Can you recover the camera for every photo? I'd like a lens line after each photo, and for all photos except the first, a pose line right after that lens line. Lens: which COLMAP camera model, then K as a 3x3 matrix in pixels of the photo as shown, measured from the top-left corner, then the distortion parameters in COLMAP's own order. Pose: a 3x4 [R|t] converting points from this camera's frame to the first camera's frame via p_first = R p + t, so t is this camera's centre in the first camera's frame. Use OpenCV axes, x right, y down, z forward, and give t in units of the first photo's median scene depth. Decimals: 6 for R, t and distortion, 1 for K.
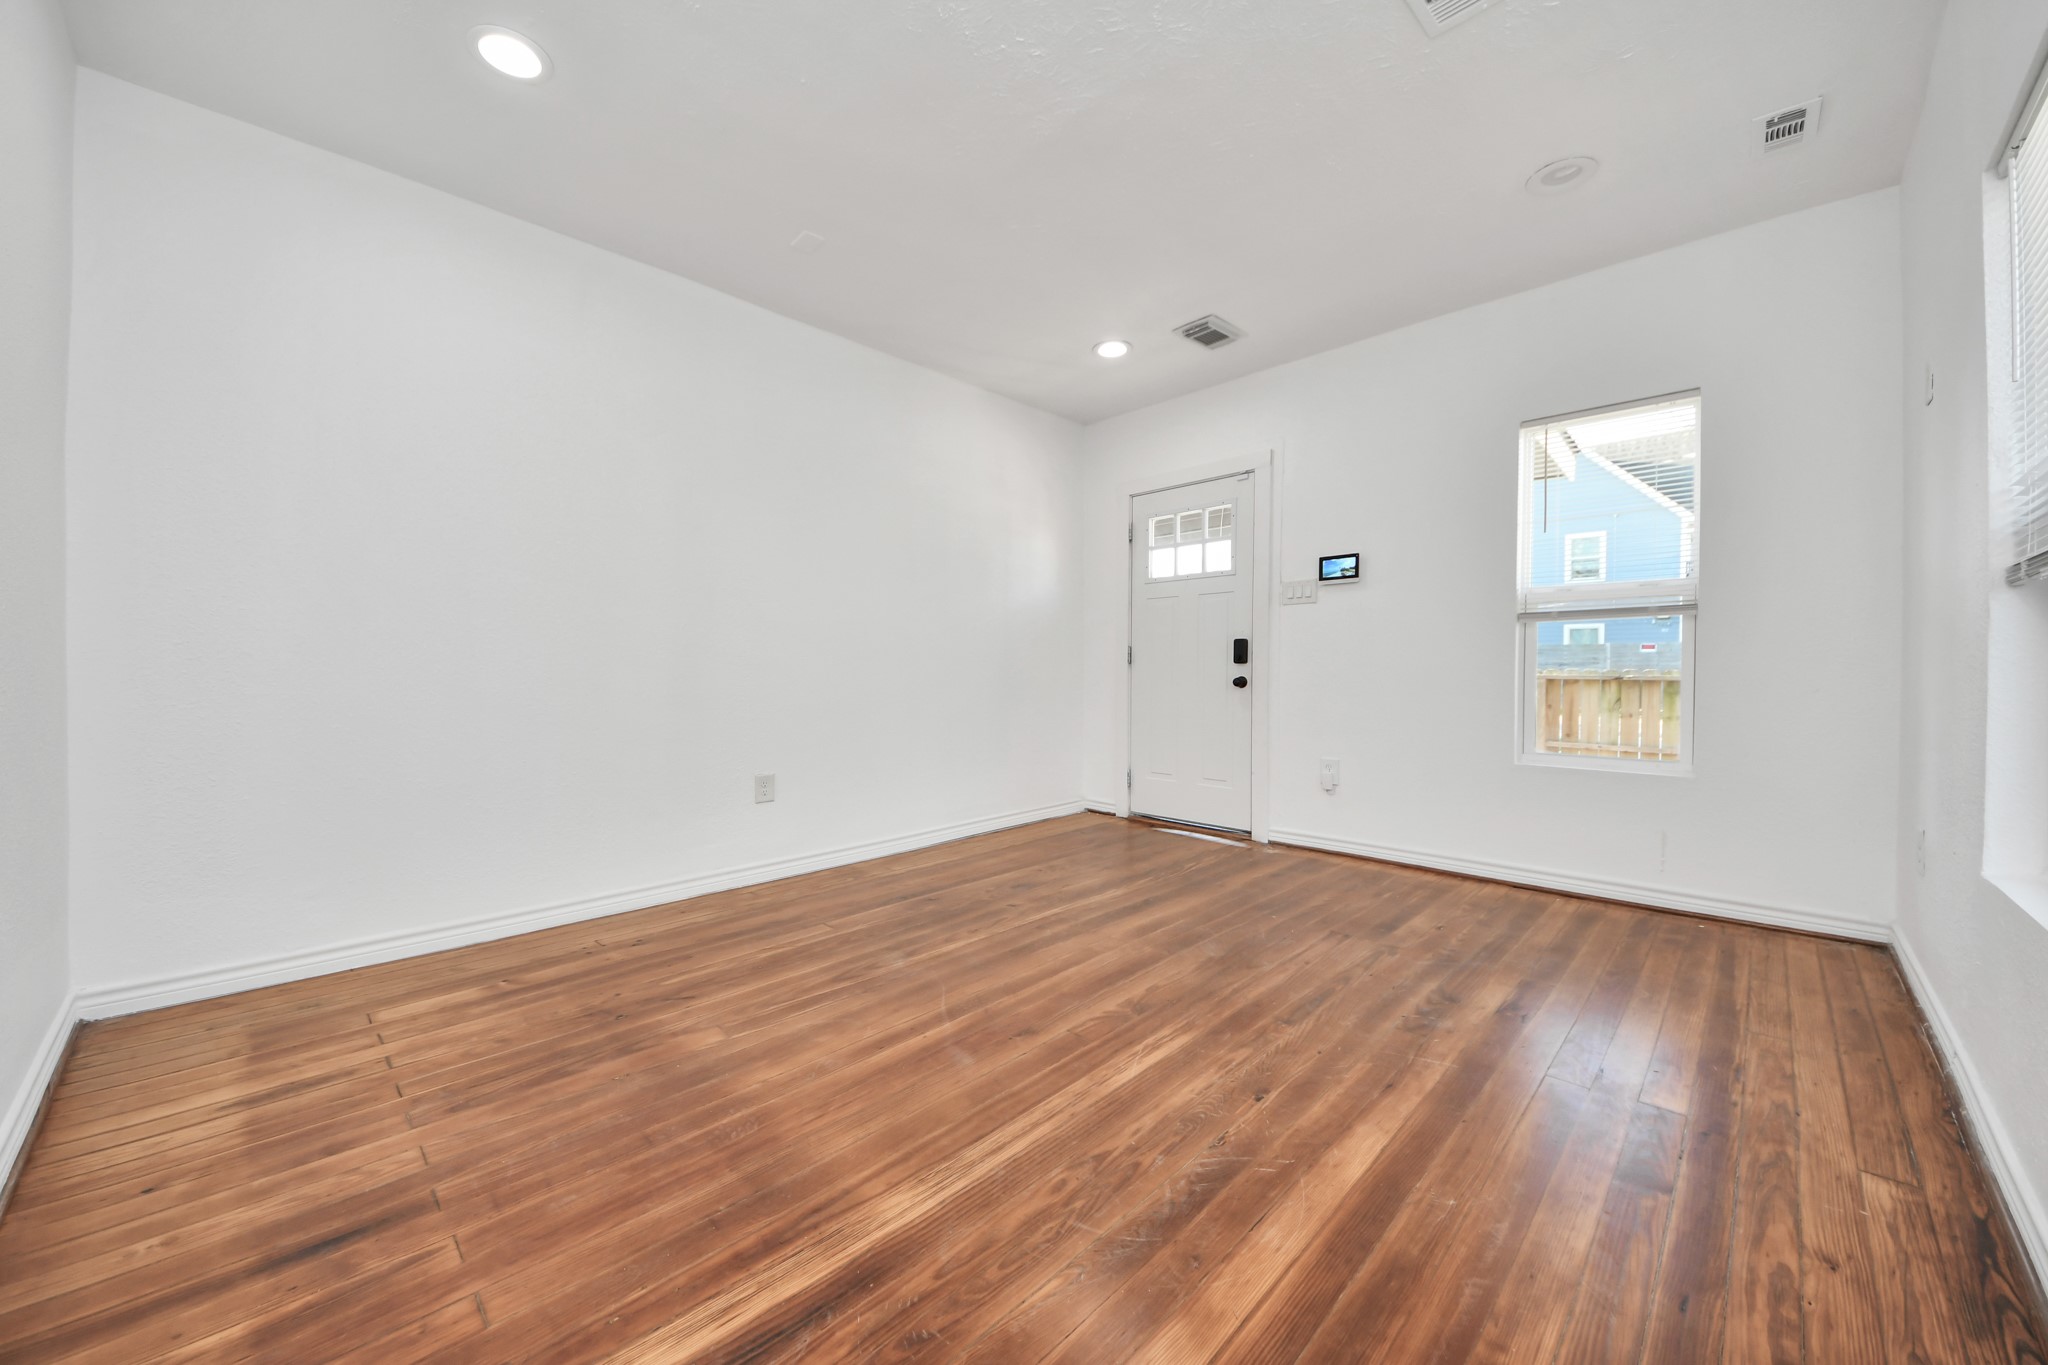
lens RADIAL K [[768.0, 0, 1024.0], [0, 768.0, 682.5], [0, 0, 1]] dist [0.081007, -0.038965]
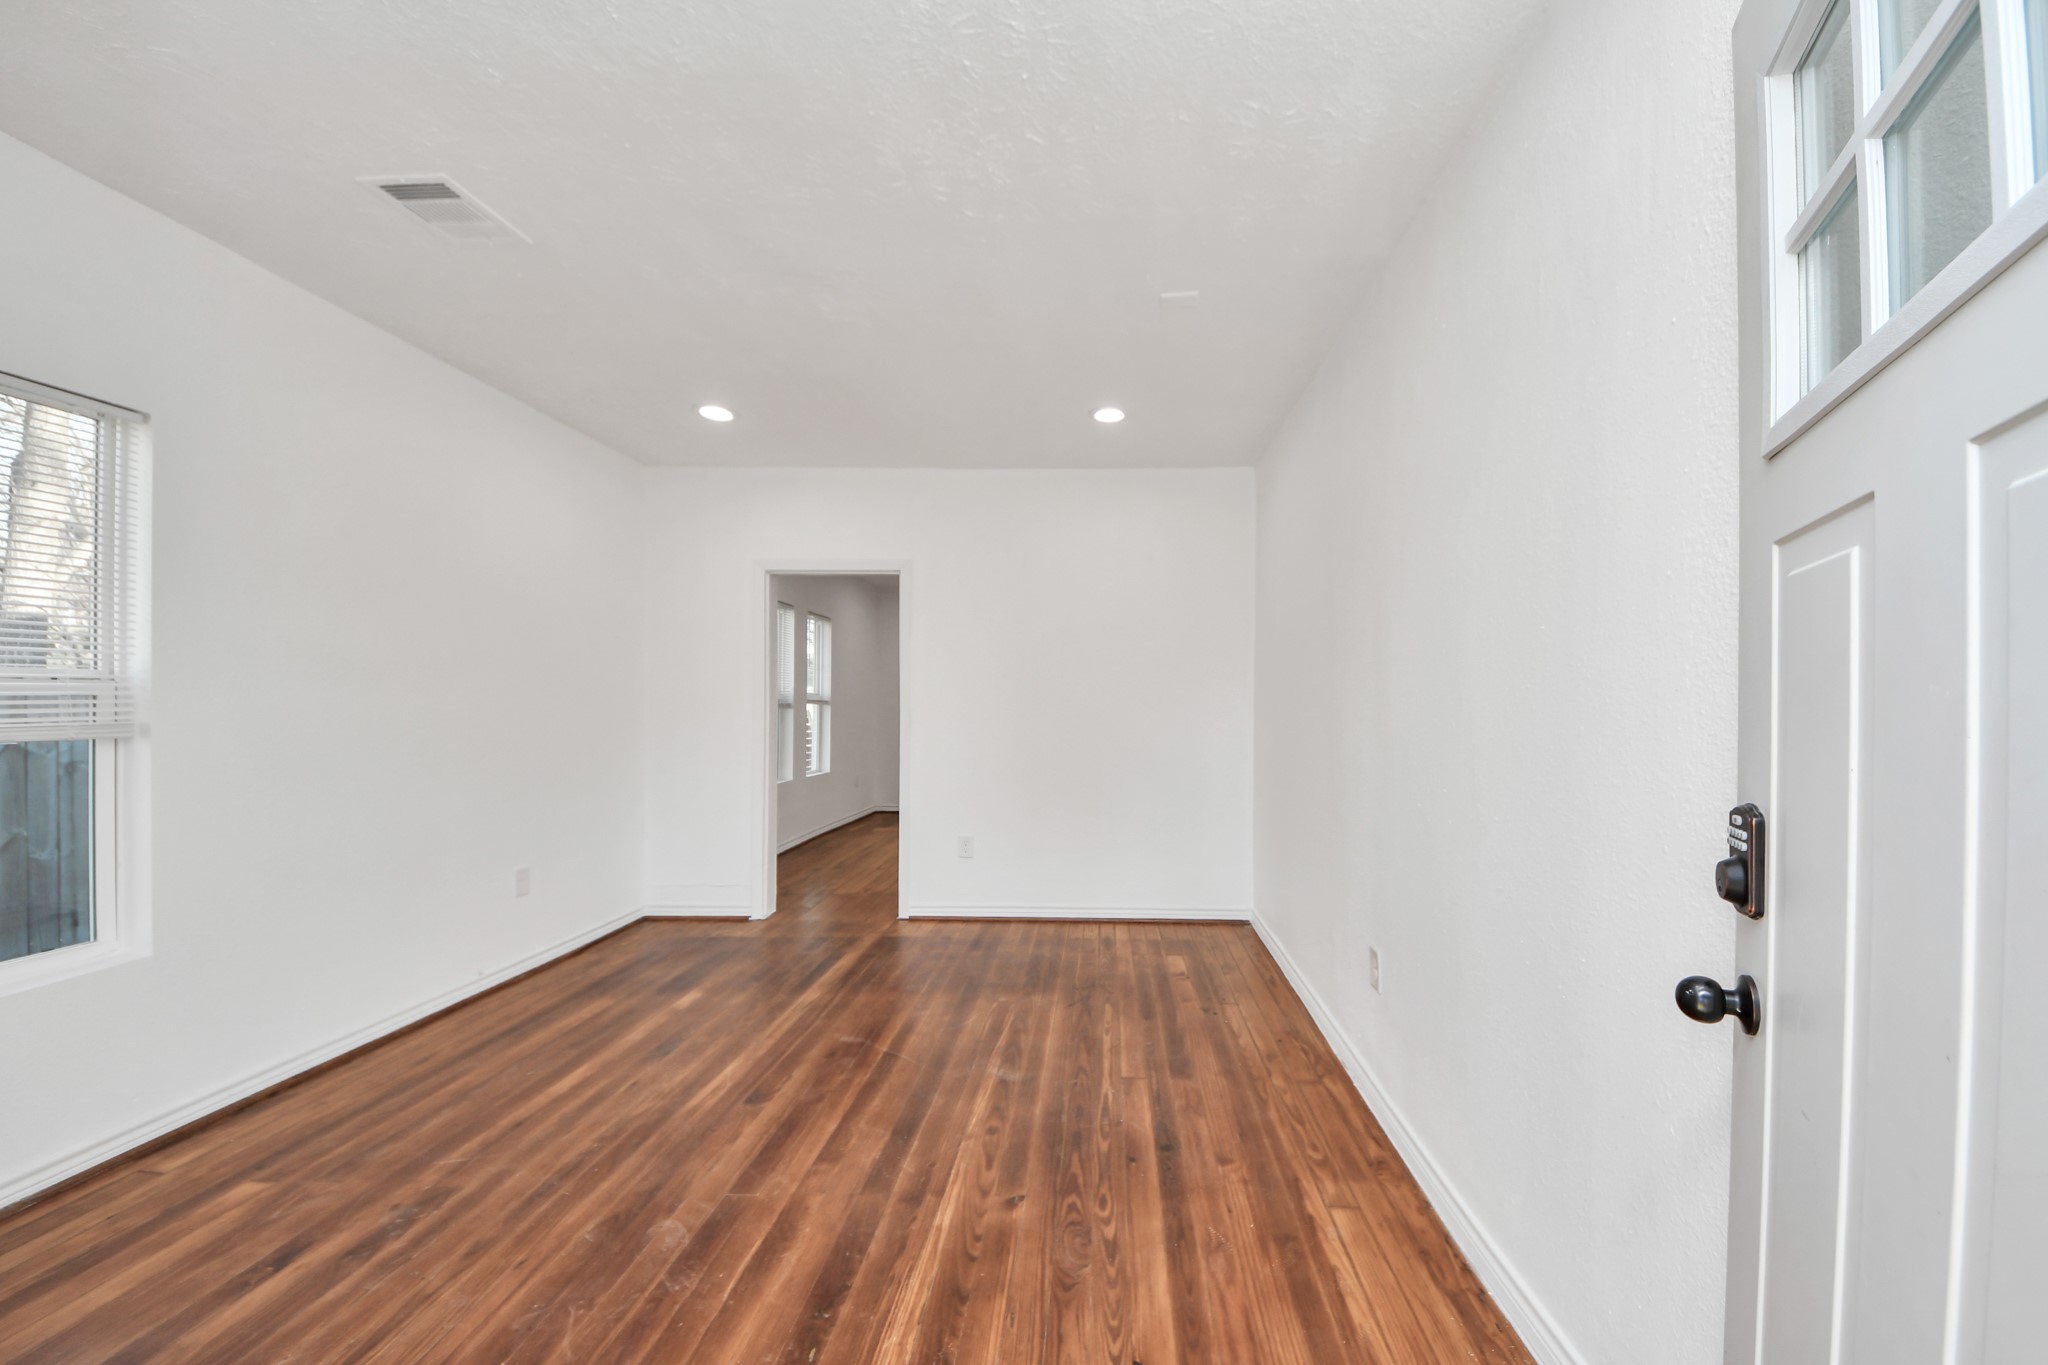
lens RADIAL K [[768.0, 0, 1024.0], [0, 768.0, 682.5], [0, 0, 1]] dist [0.081007, -0.038965]
pose [[-0.784047, -0.013222, -0.620561, 0.513381], [-0.005139, 0.999877, -0.014810, -0.156111], [0.620680, -0.008423, -0.784019, 2.055889]]
